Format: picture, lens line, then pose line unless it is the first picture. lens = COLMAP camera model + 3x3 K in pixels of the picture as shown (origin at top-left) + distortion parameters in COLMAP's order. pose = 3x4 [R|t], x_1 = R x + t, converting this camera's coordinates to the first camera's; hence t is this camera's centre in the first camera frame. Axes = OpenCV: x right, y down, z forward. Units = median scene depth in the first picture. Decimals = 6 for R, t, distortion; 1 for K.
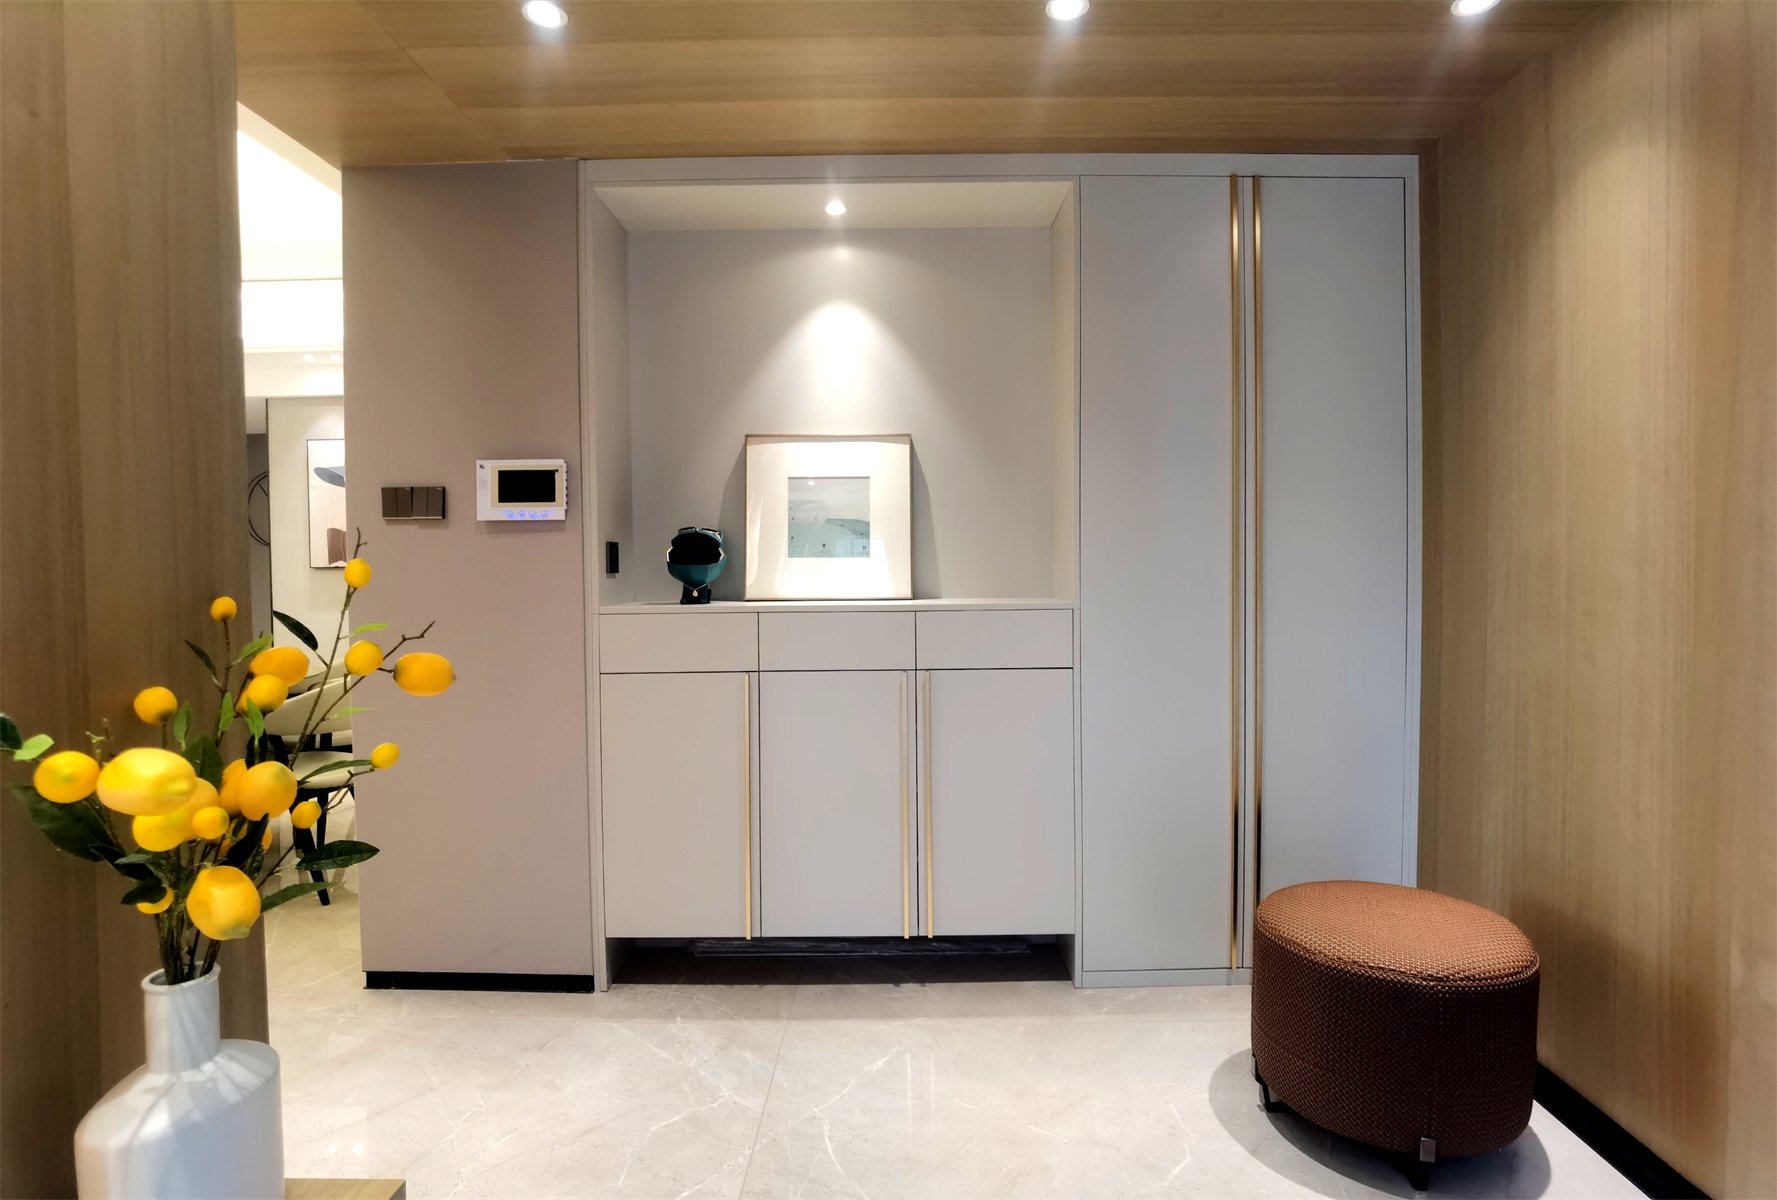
lens RADIAL K [[952.6, 0, 886.5], [0, 952.6, 598.2], [0, 0, 1]] dist [-0.019644, -0.000797]
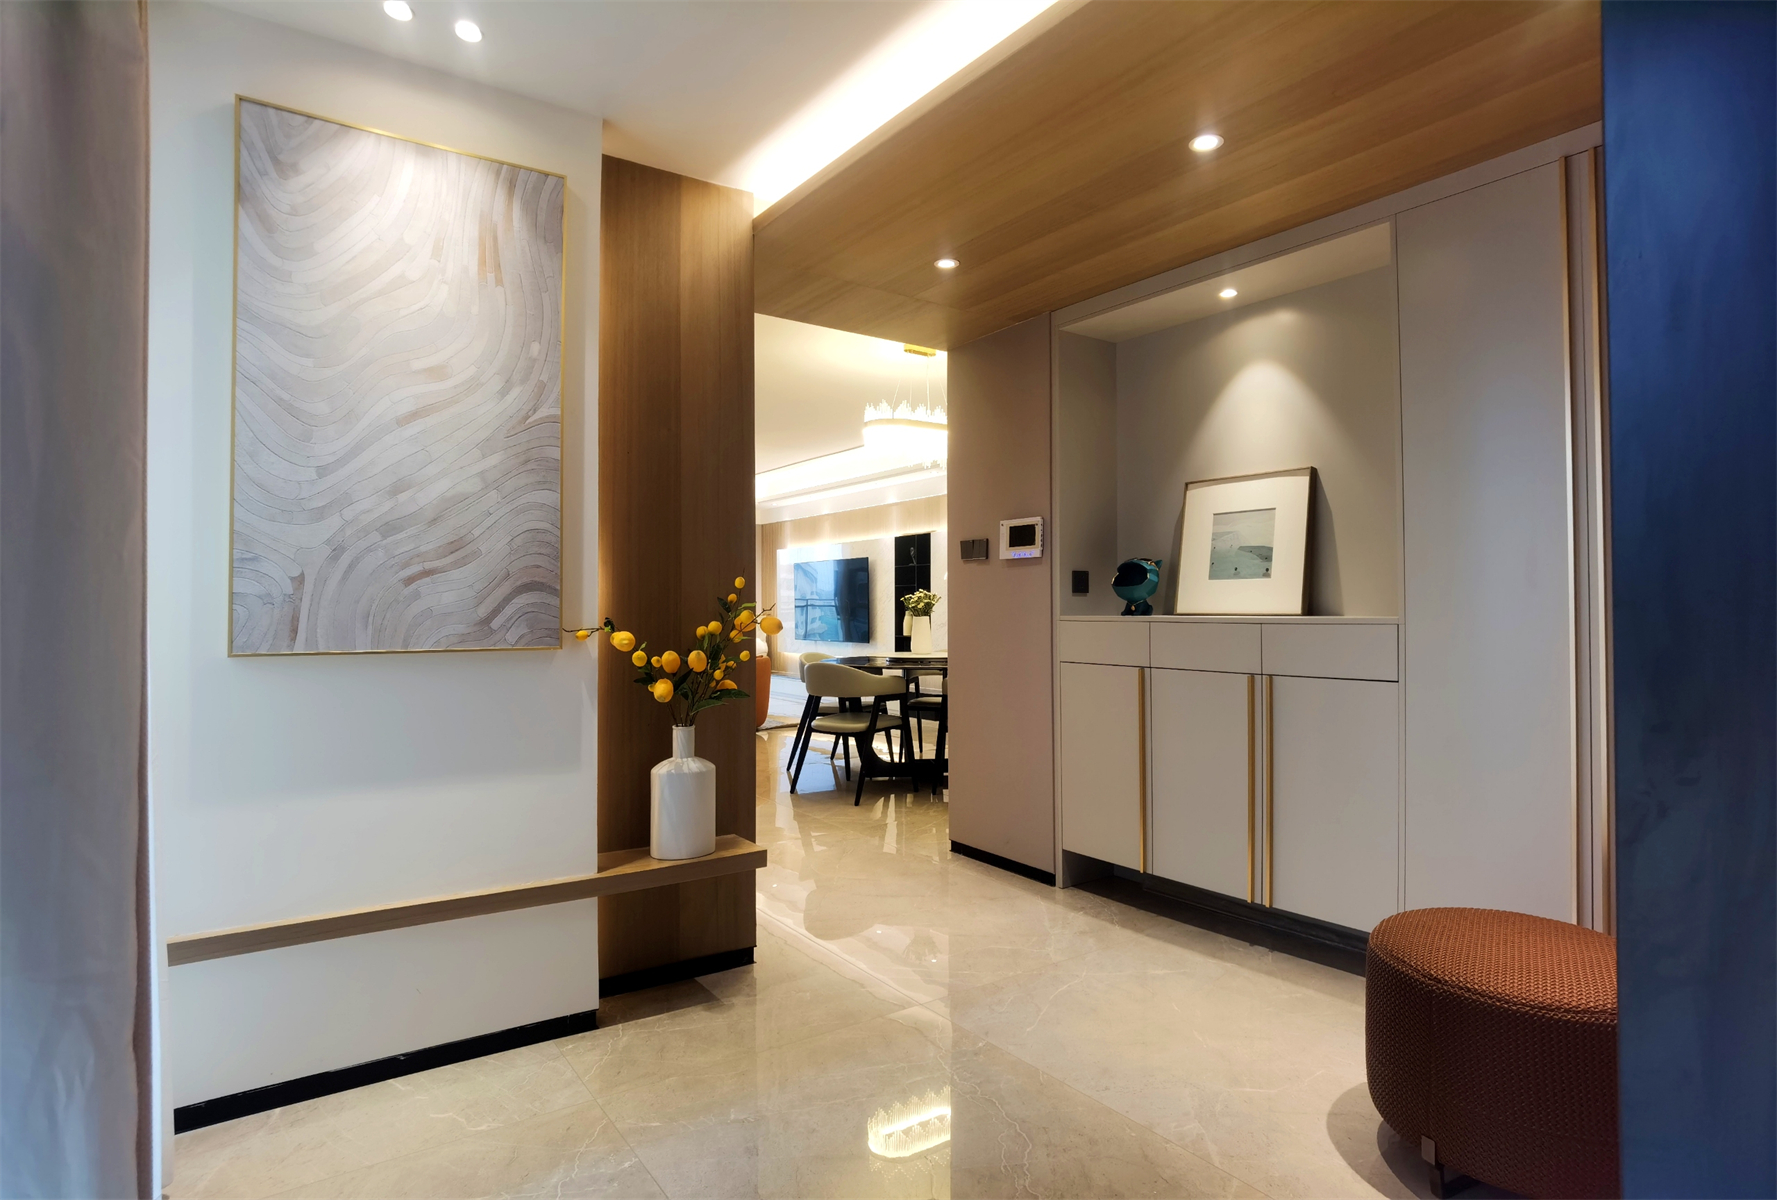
lens RADIAL K [[952.6, 0, 891.6], [0, 952.6, 599.1], [0, 0, 1]] dist [-0.019644, -0.000797]
pose [[0.591030, -0.003716, -0.806641, 0.679449], [-0.025591, 0.999400, -0.023355, 0.022489], [0.806243, 0.034447, 0.590580, -0.055483]]
